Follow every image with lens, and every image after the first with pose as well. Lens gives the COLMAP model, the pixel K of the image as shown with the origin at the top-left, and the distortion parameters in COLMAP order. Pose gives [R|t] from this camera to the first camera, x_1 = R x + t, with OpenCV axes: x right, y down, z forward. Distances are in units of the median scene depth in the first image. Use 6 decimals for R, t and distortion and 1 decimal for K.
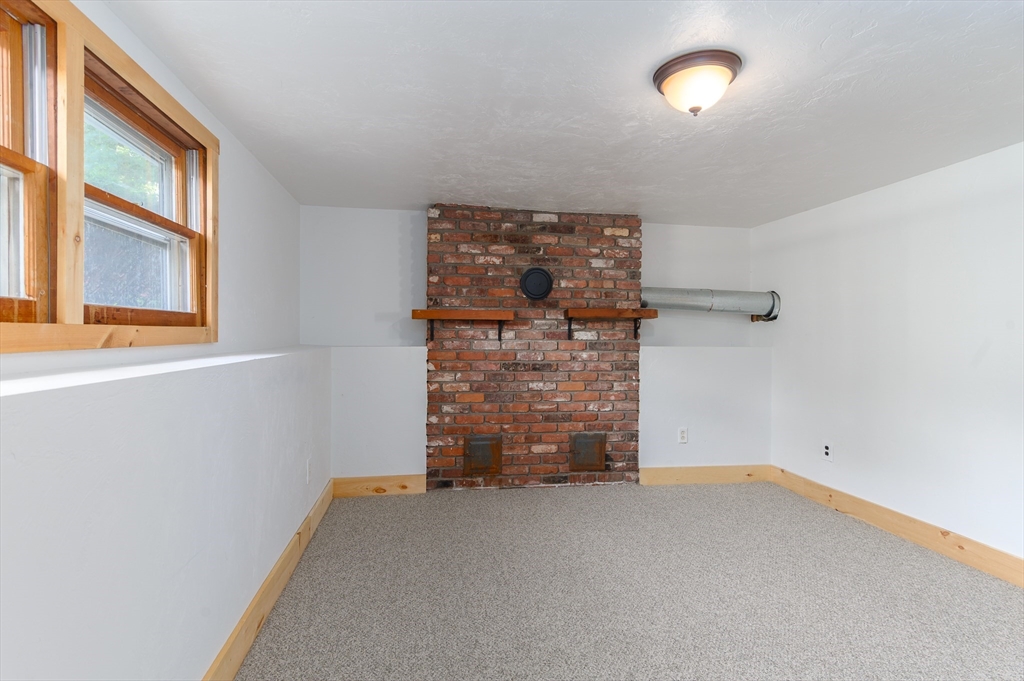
lens RADIAL K [[491.1, 0, 510.7], [0, 491.1, 331.1], [0, 0, 1]] dist [0.019597, 0.000045]
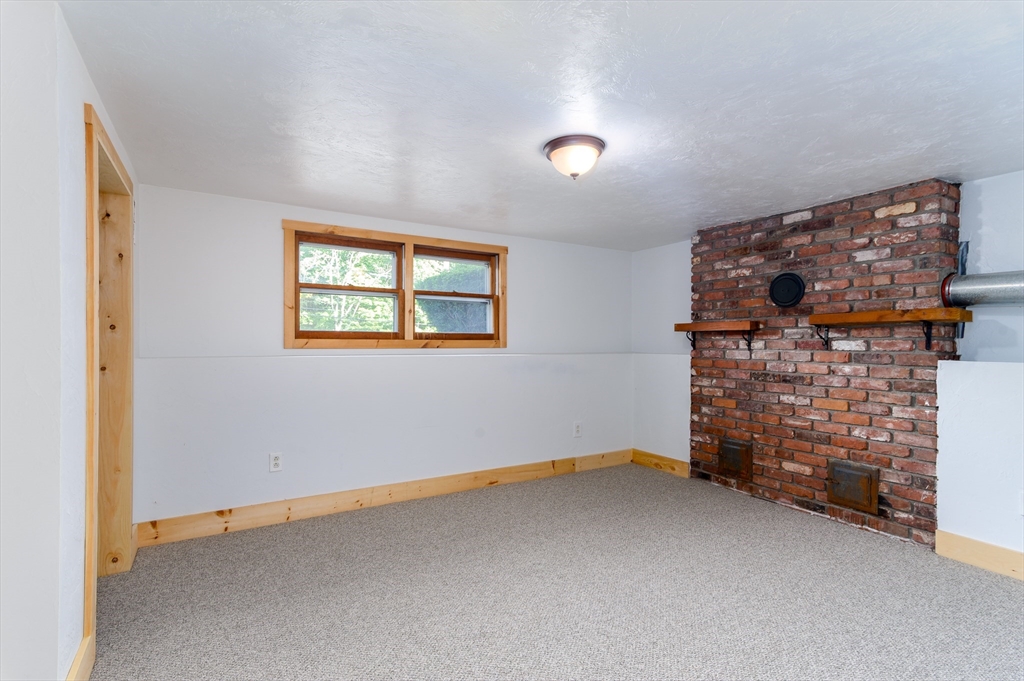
lens RADIAL K [[488.4, 0, 507.2], [0, 488.4, 345.8], [0, 0, 1]] dist [0.015854, 0.000095]
pose [[0.366162, -0.000028, -0.930551, 0.729600], [0.002683, 0.999996, 0.001026, 0.007378], [0.930547, -0.002872, 0.366161, 0.158581]]
